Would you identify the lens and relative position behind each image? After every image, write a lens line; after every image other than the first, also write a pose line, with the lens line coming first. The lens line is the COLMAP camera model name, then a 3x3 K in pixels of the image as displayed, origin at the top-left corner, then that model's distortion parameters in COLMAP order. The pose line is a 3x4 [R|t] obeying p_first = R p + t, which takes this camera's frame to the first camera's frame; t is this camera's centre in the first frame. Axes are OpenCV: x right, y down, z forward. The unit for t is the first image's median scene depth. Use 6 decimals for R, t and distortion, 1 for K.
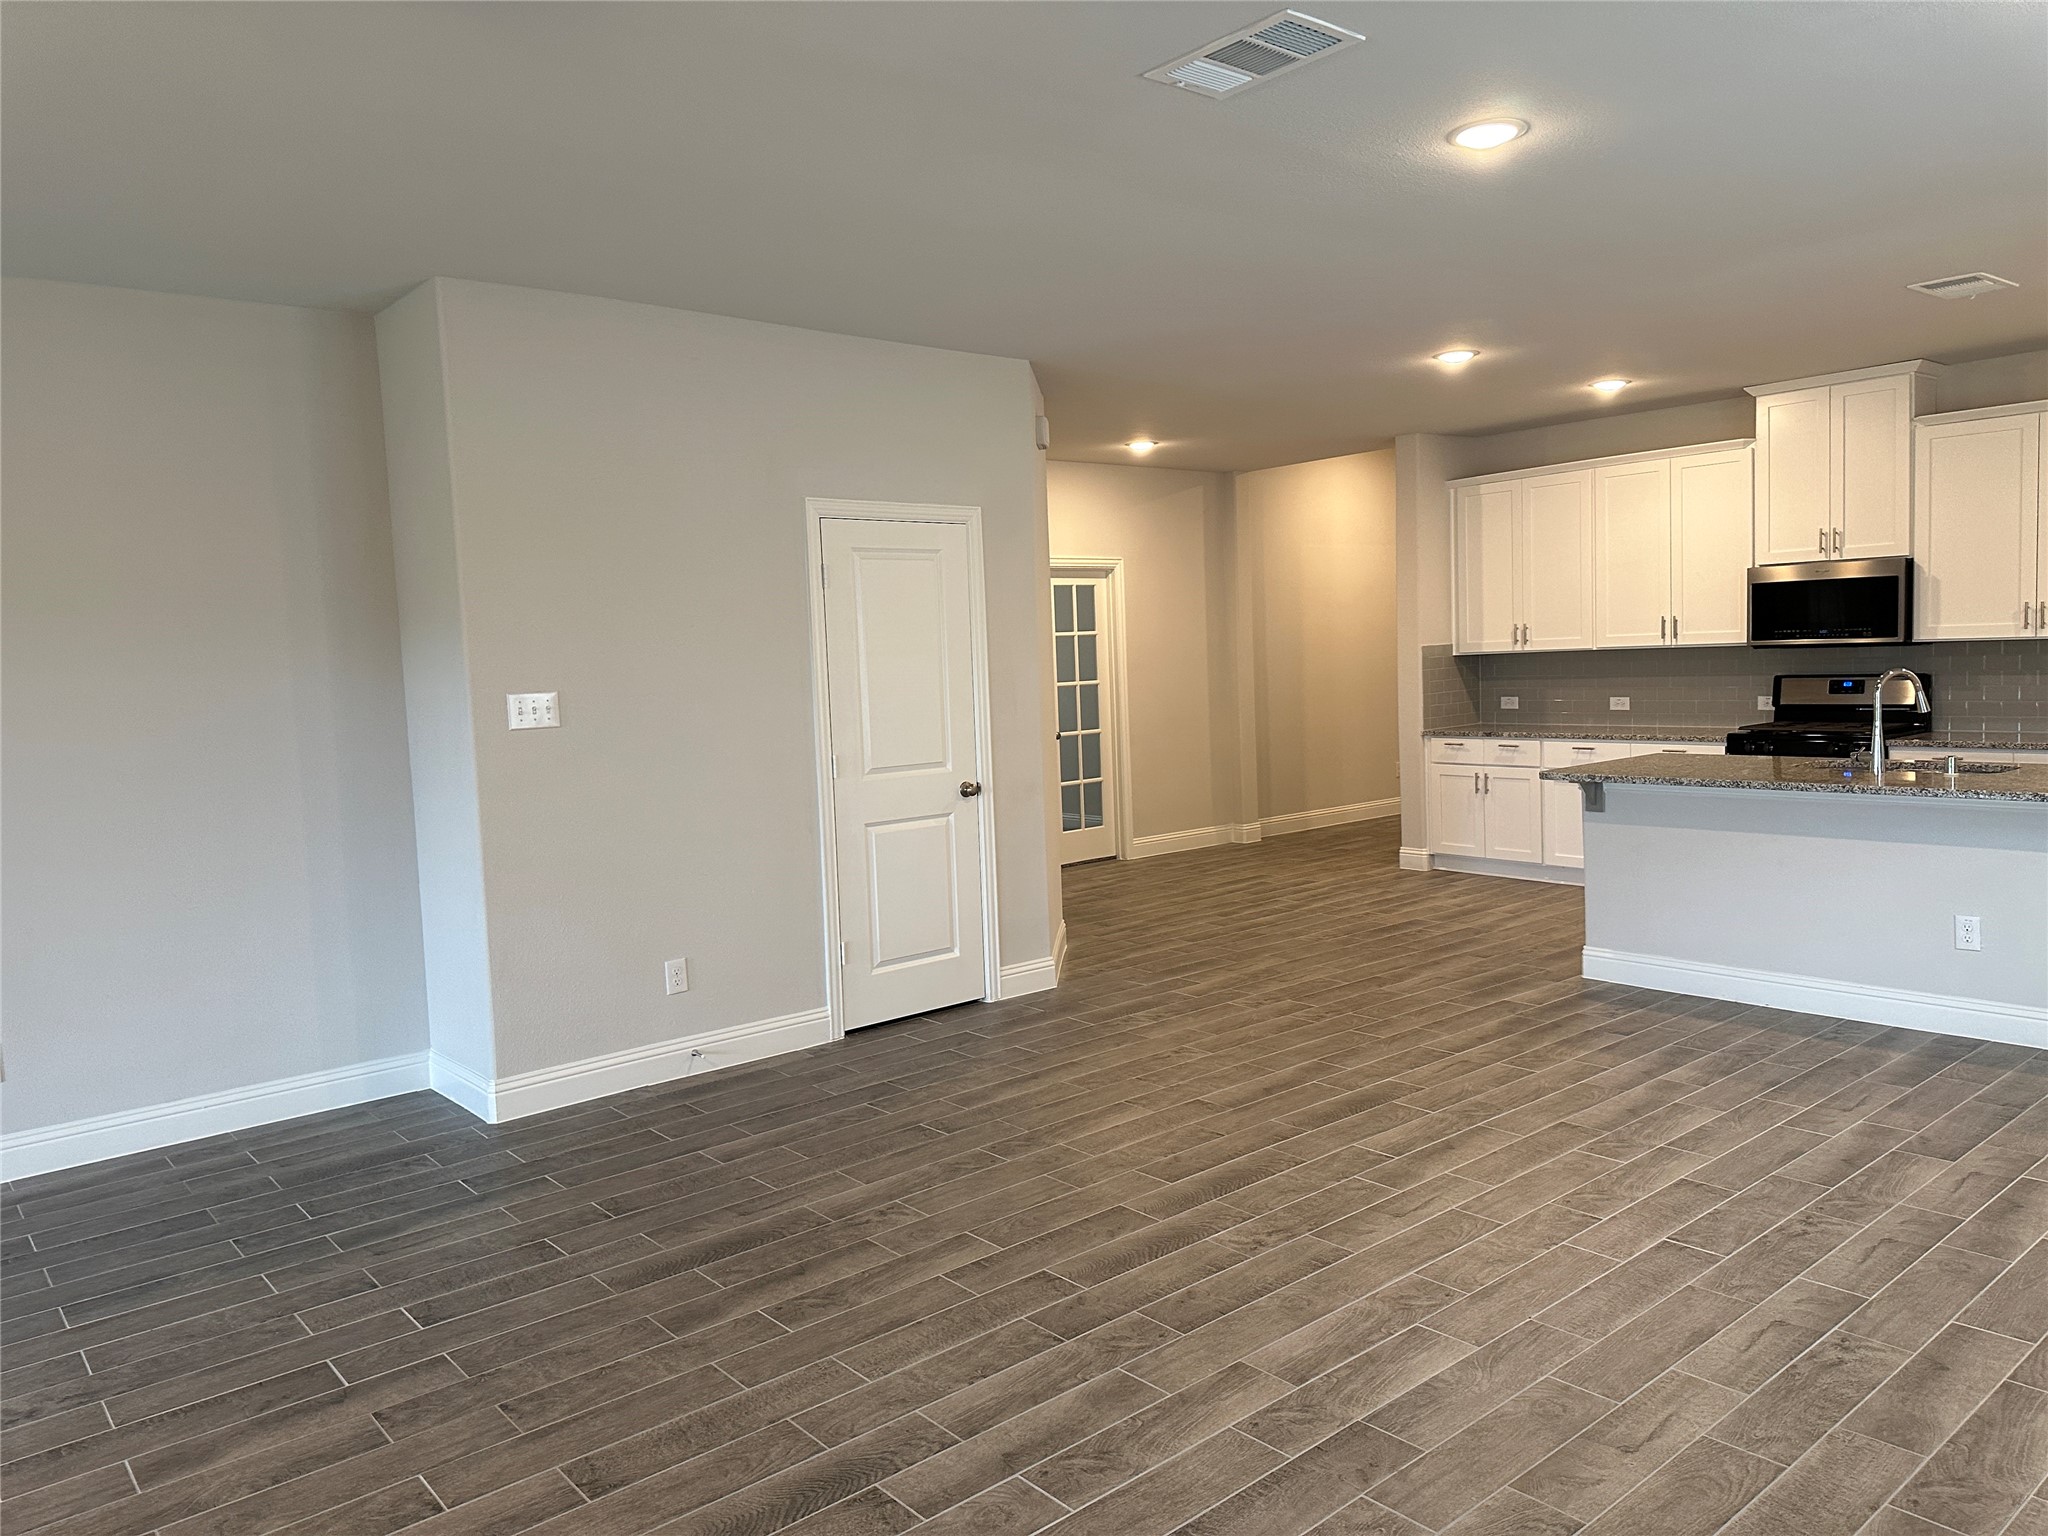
lens RADIAL K [[1450.8, 0, 1015.7], [0, 1450.8, 763.8], [0, 0, 1]] dist [0.069791, -0.104995]
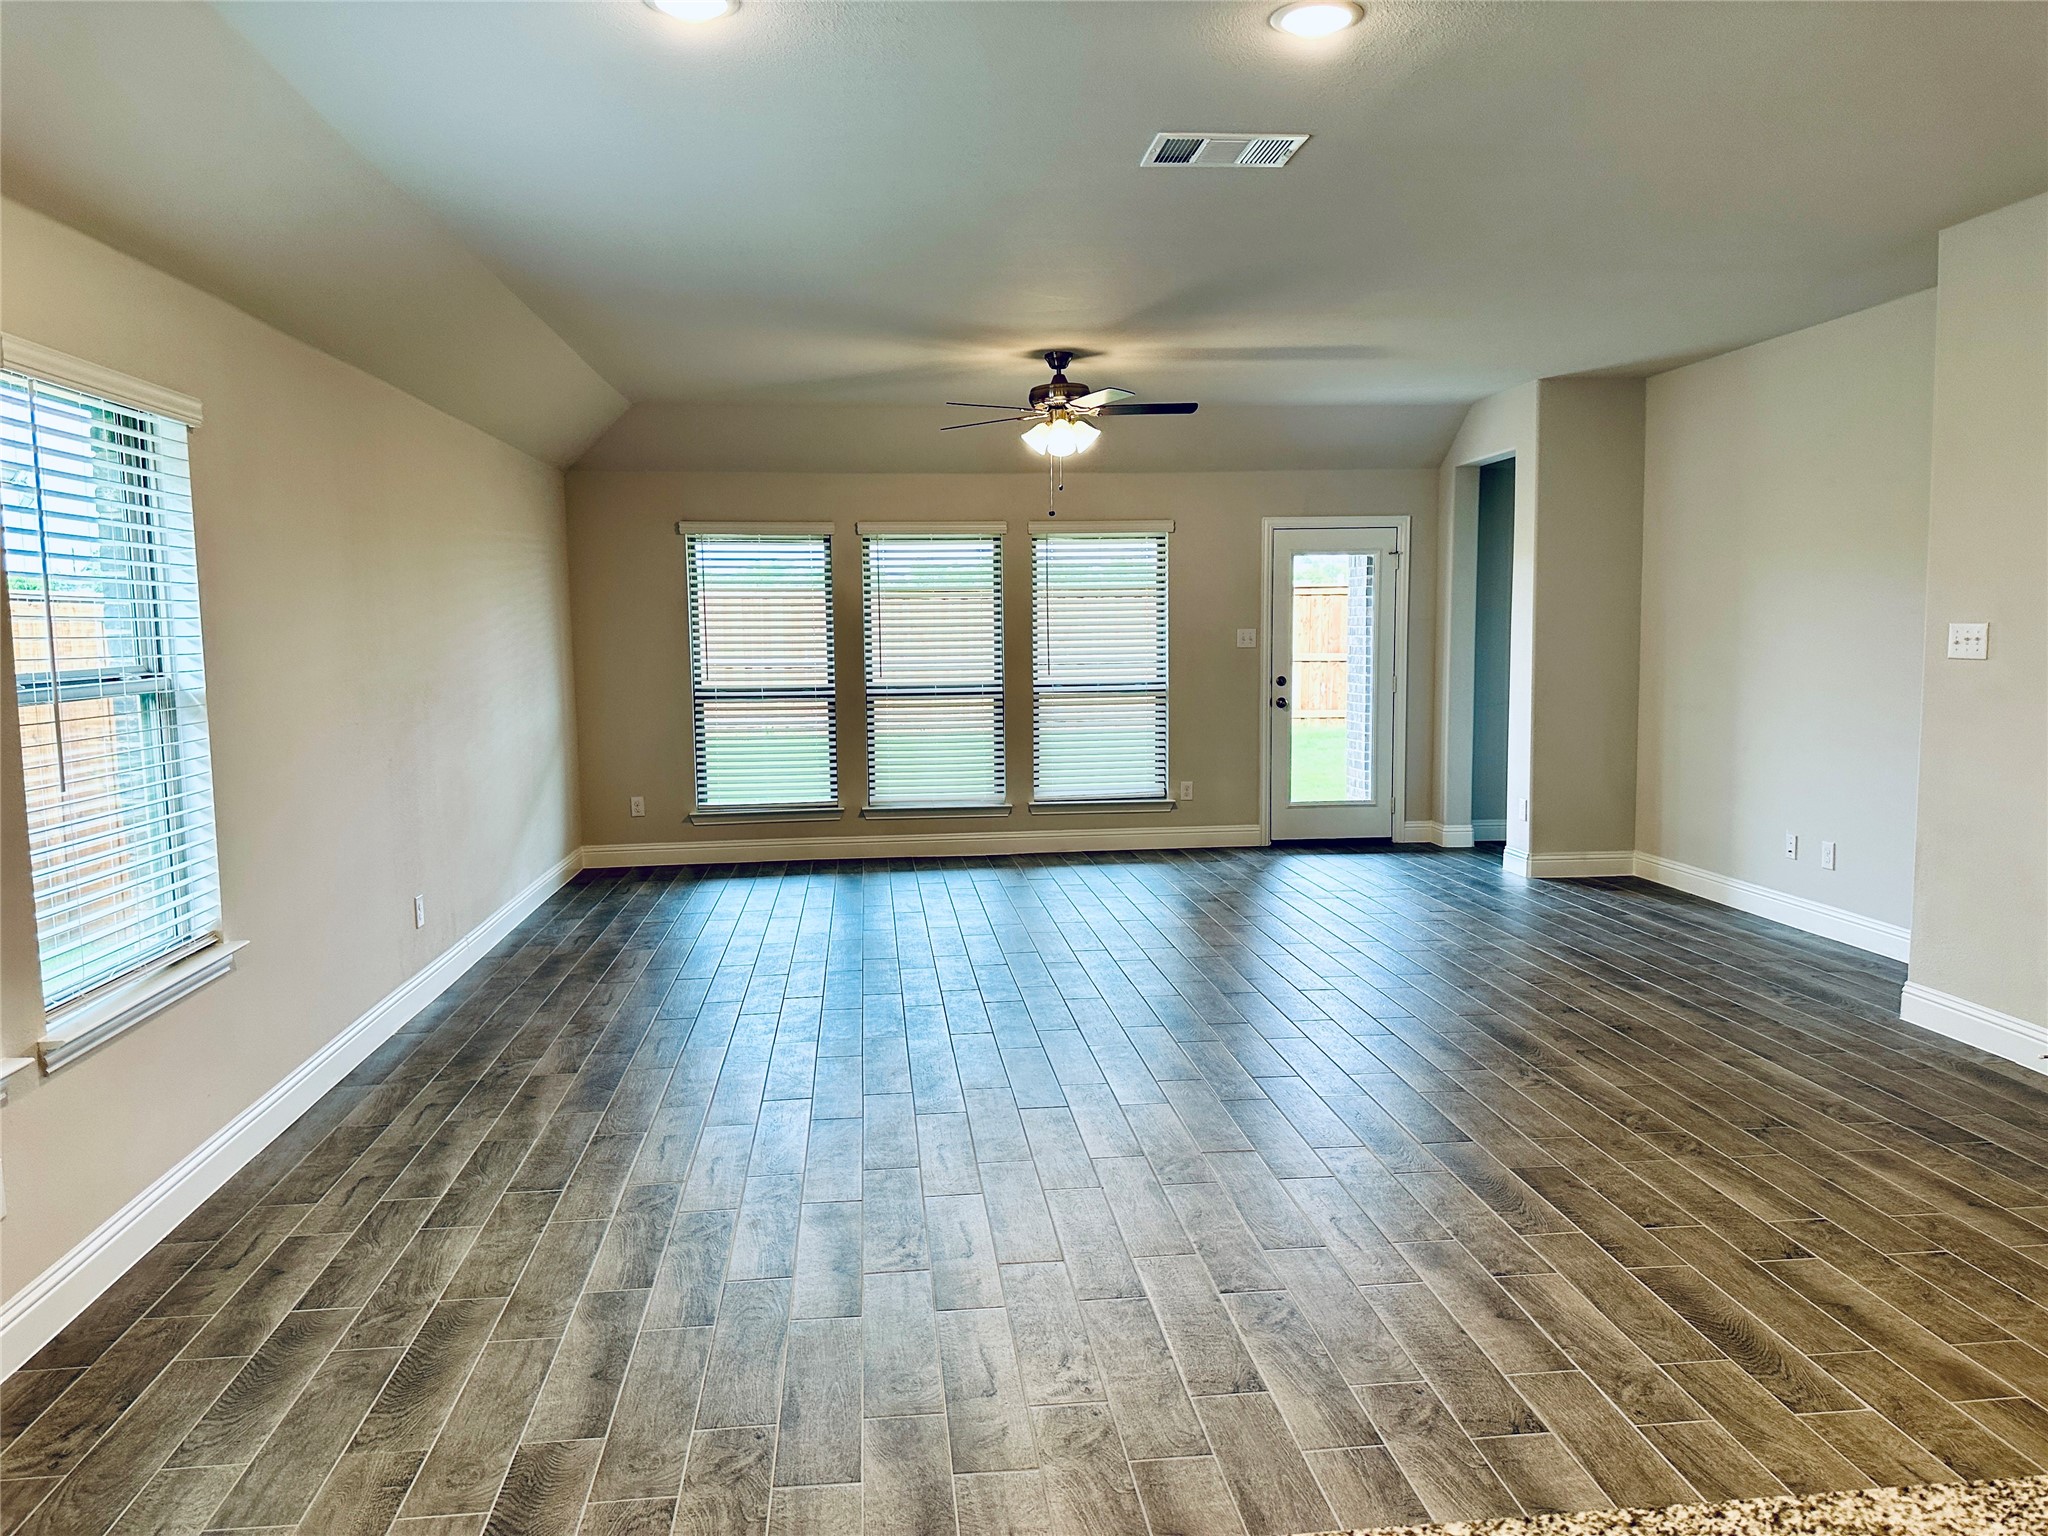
lens RADIAL K [[1450.8, 0, 1015.7], [0, 1450.8, 763.8], [0, 0, 1]] dist [0.069791, -0.104995]
pose [[-0.559747, 0.132952, -0.817929, 0.672692], [-0.029833, 0.983172, 0.180228, -0.089206], [0.828127, 0.125284, -0.546361, 0.791075]]
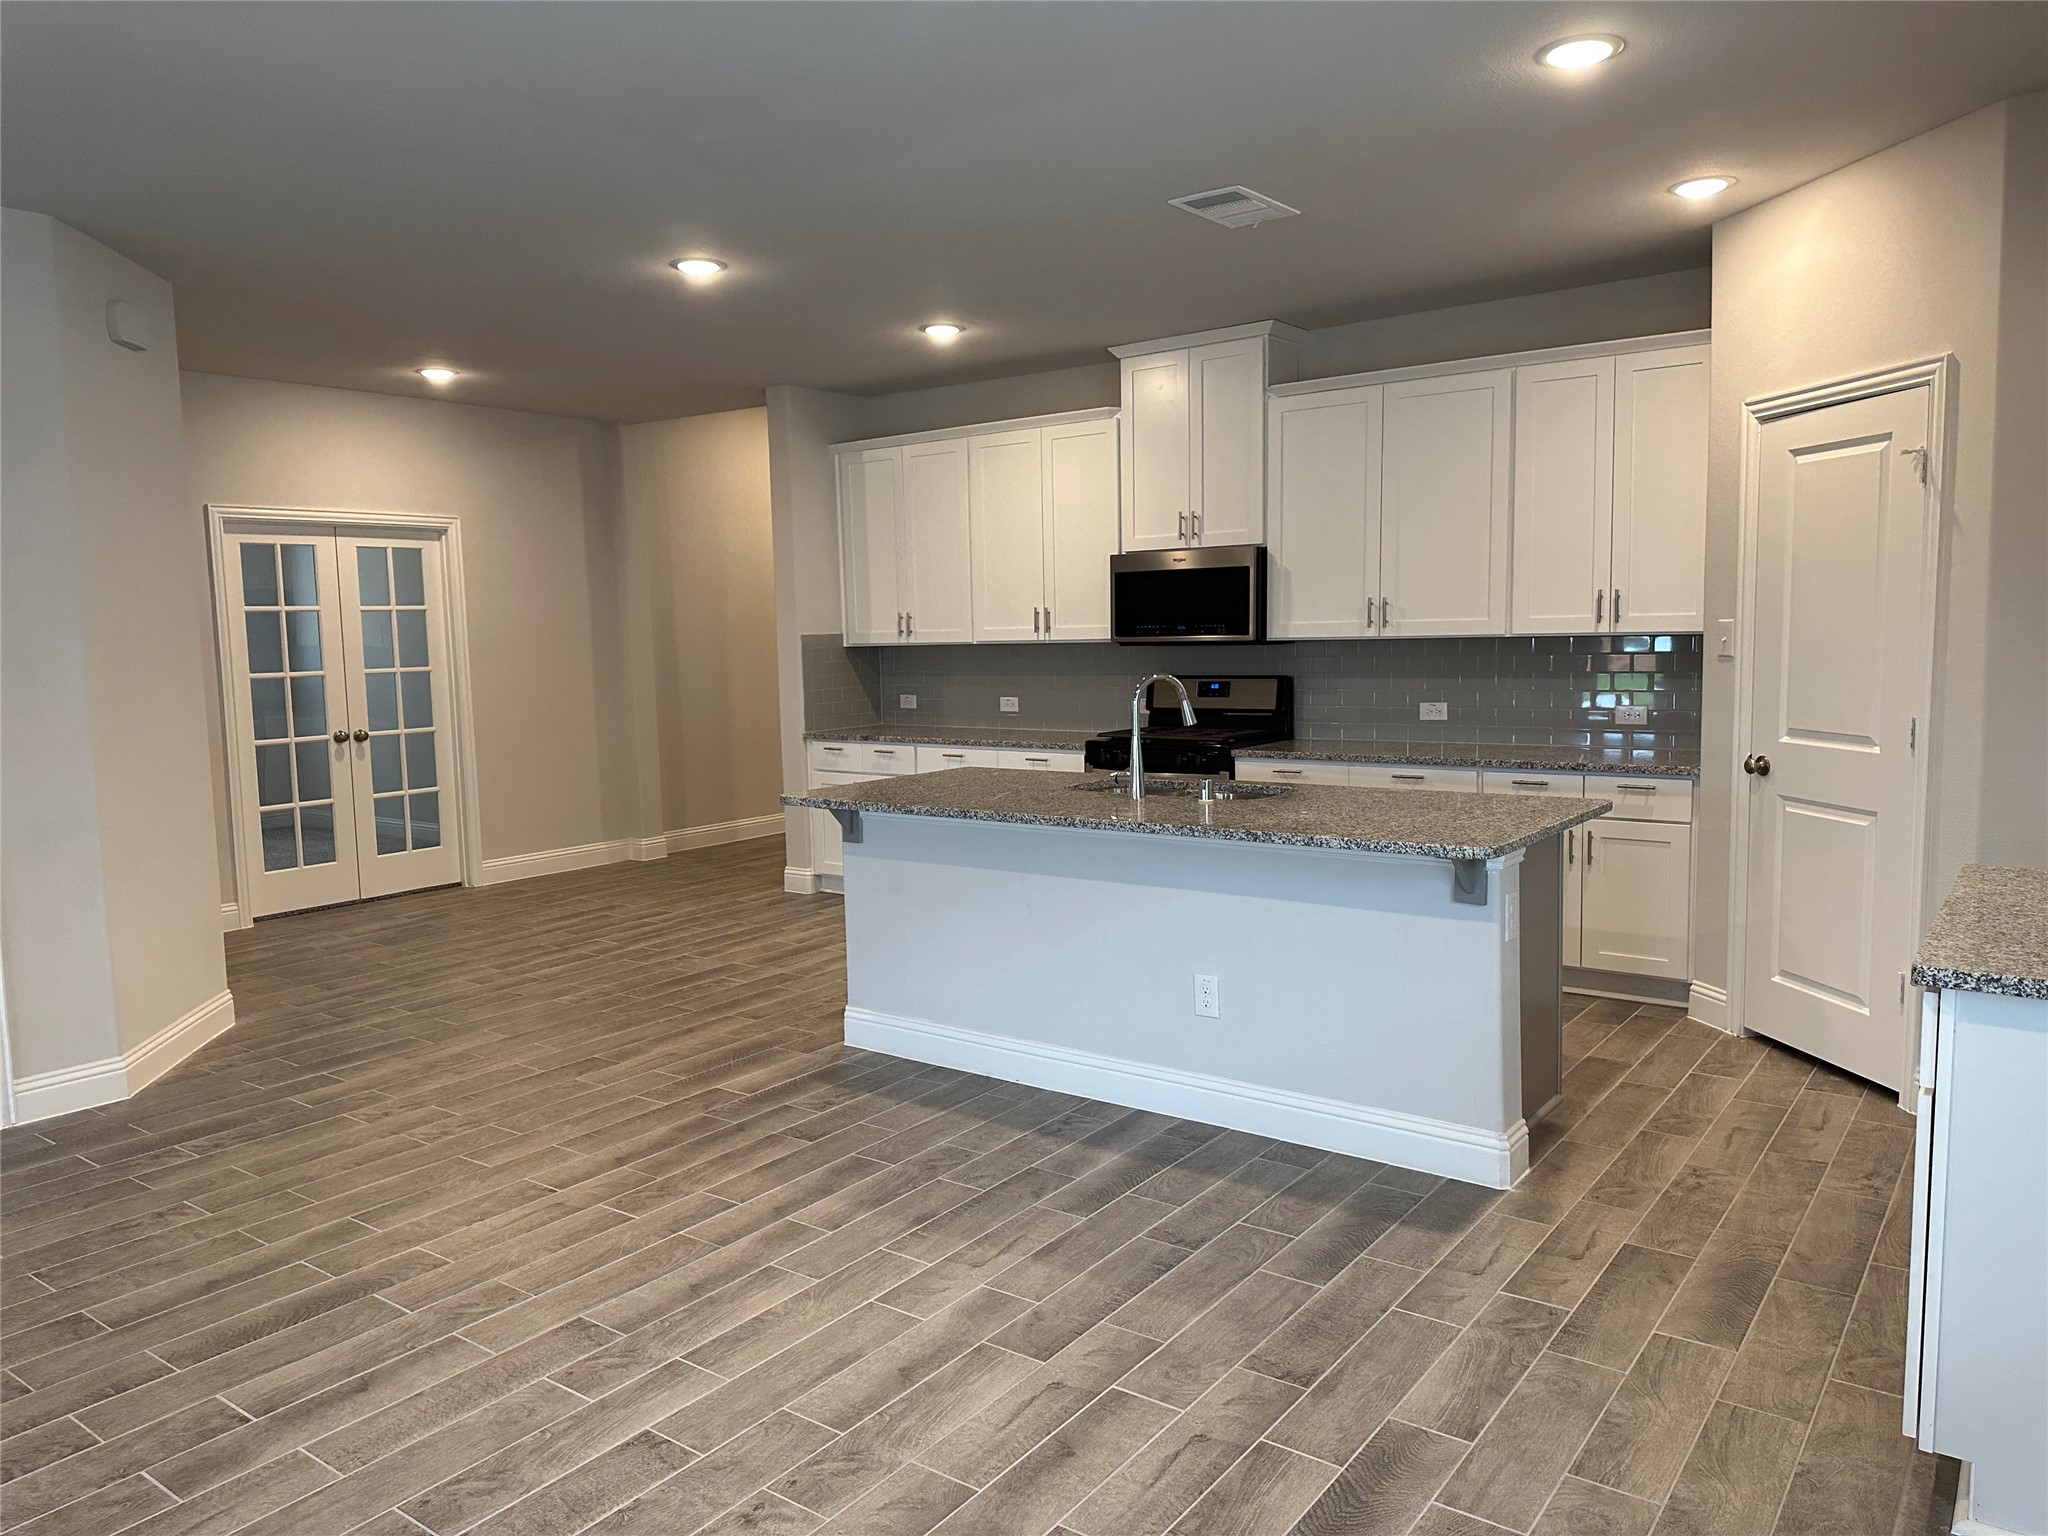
lens RADIAL K [[1447.8, 0, 1020.8], [0, 1447.8, 767.0], [0, 0, 1]] dist [0.174344, -0.268447]
pose [[0.971556, -0.003503, 0.236783, 0.290423], [0.000539, 0.999921, 0.012583, -0.019181], [-0.236808, -0.012098, 0.971481, 0.189332]]
